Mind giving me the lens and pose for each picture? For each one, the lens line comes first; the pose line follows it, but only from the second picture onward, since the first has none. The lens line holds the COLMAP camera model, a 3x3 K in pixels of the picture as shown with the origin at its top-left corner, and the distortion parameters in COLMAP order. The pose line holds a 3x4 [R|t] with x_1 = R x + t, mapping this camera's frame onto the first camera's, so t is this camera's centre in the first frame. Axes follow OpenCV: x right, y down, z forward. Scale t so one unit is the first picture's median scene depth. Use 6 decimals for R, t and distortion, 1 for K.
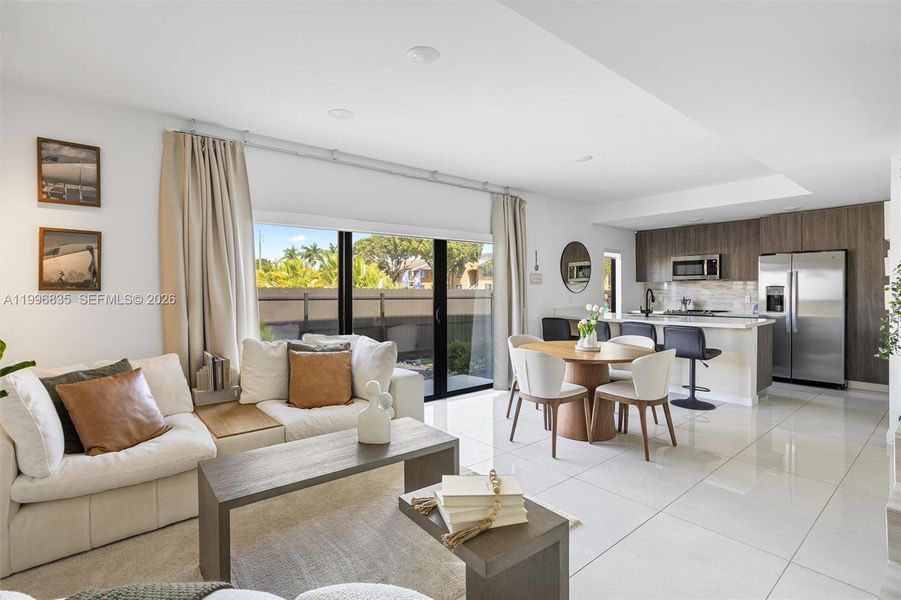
lens RADIAL K [[455.7, 0, 461.0], [0, 455.7, 291.6], [0, 0, 1]] dist [-0.025256, 0.019471]
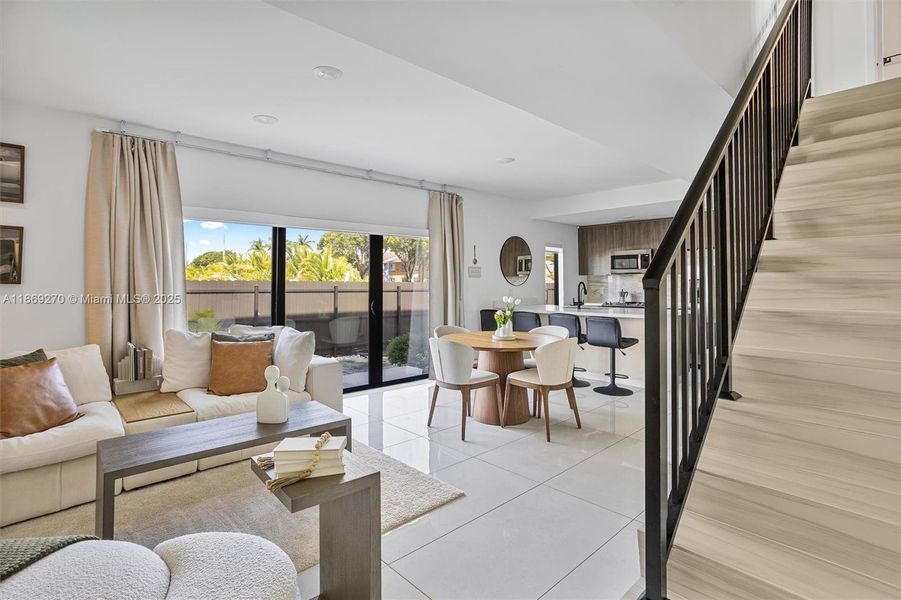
lens RADIAL K [[455.7, 0, 456.0], [0, 455.7, 269.6], [0, 0, 1]] dist [-0.025256, 0.019471]
pose [[0.998576, 0.002245, 0.053302, 0.126054], [-0.000523, 0.999478, -0.032297, -0.001190], [-0.053347, 0.032224, 0.998056, -0.078994]]
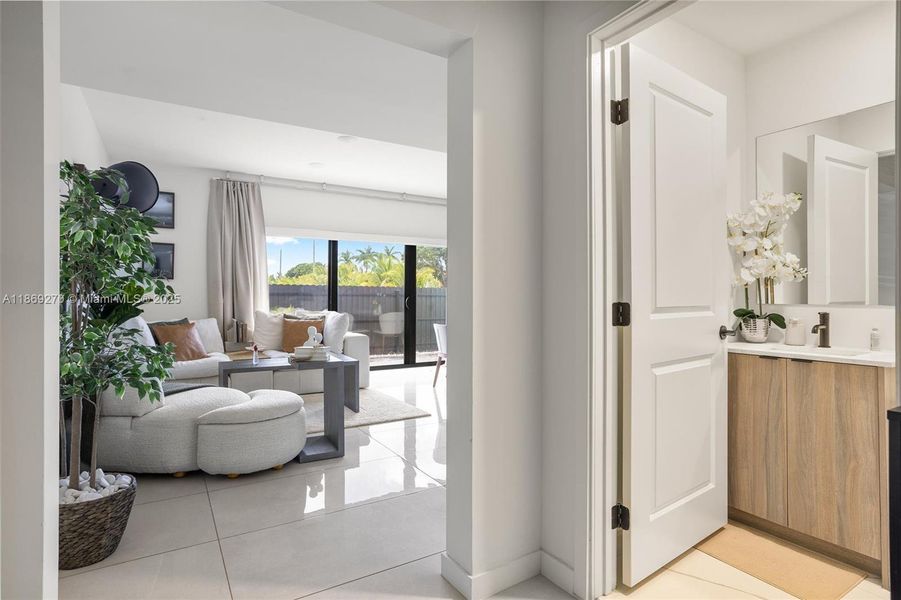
lens RADIAL K [[479.0, 0, 455.5], [0, 479.0, 294.4], [0, 0, 1]] dist [-0.032365, -0.000204]
pose [[0.991101, 0.005293, -0.133004, 0.408987], [-0.005801, 0.999977, -0.003431, 0.047908], [0.132983, 0.004172, 0.991110, -0.521062]]
